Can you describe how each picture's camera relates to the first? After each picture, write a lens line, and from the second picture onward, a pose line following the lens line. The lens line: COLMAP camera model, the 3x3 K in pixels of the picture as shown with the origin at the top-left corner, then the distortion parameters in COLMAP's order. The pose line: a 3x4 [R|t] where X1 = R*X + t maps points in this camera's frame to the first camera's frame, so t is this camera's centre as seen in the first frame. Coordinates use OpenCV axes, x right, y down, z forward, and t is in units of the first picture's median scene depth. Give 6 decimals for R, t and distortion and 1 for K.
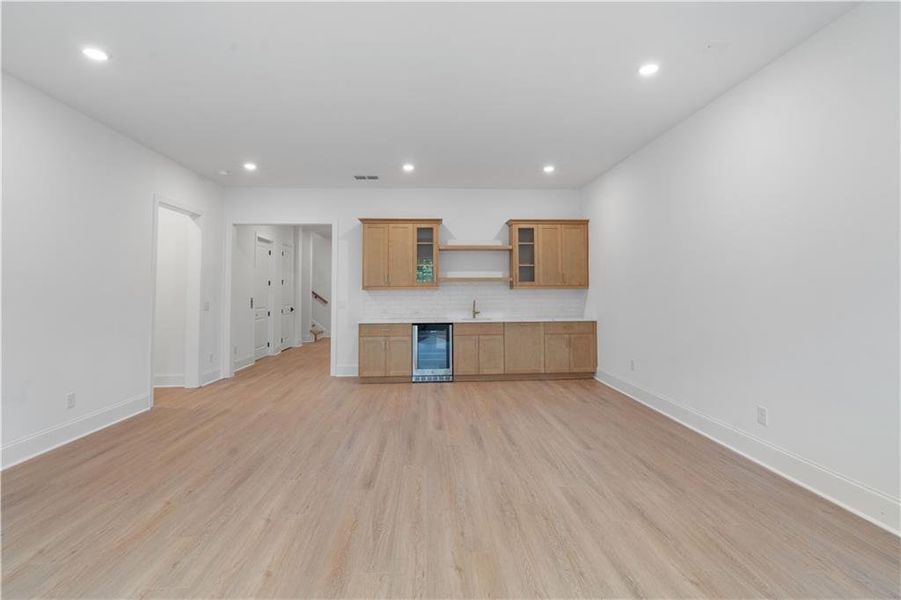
lens RADIAL K [[422.6, 0, 449.7], [0, 422.6, 279.7], [0, 0, 1]] dist [-0.003442, -0.000222]
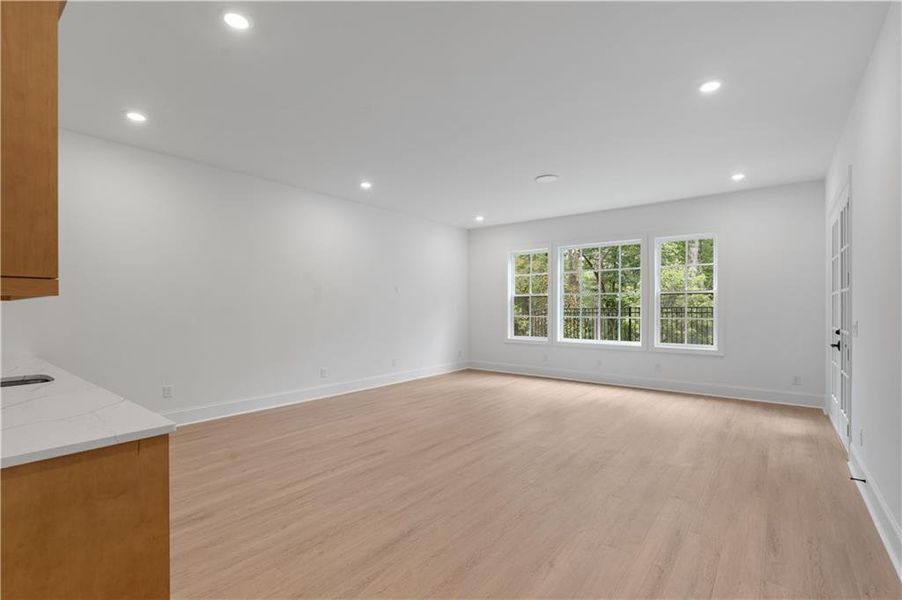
lens RADIAL K [[413.8, 0, 447.9], [0, 413.8, 307.9], [0, 0, 1]] dist [-0.000909, 0.000137]
pose [[-0.742954, 0.012157, 0.669232, -0.519300], [-0.008253, 0.999593, -0.027320, 0.035909], [-0.669292, -0.025821, -0.742551, 1.090891]]
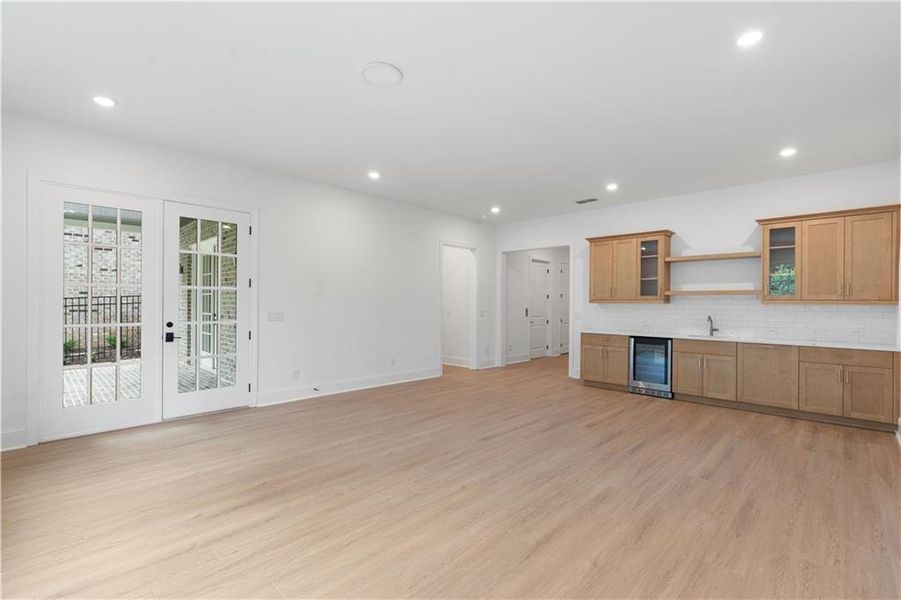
lens RADIAL K [[413.3, 0, 447.4], [0, 413.3, 307.9], [0, 0, 1]] dist [-0.000909, 0.000137]
pose [[0.667632, 0.020498, -0.744209, 0.362443], [0.005994, 0.999440, 0.032906, -0.000174], [0.744467, -0.026430, 0.667136, -0.001496]]
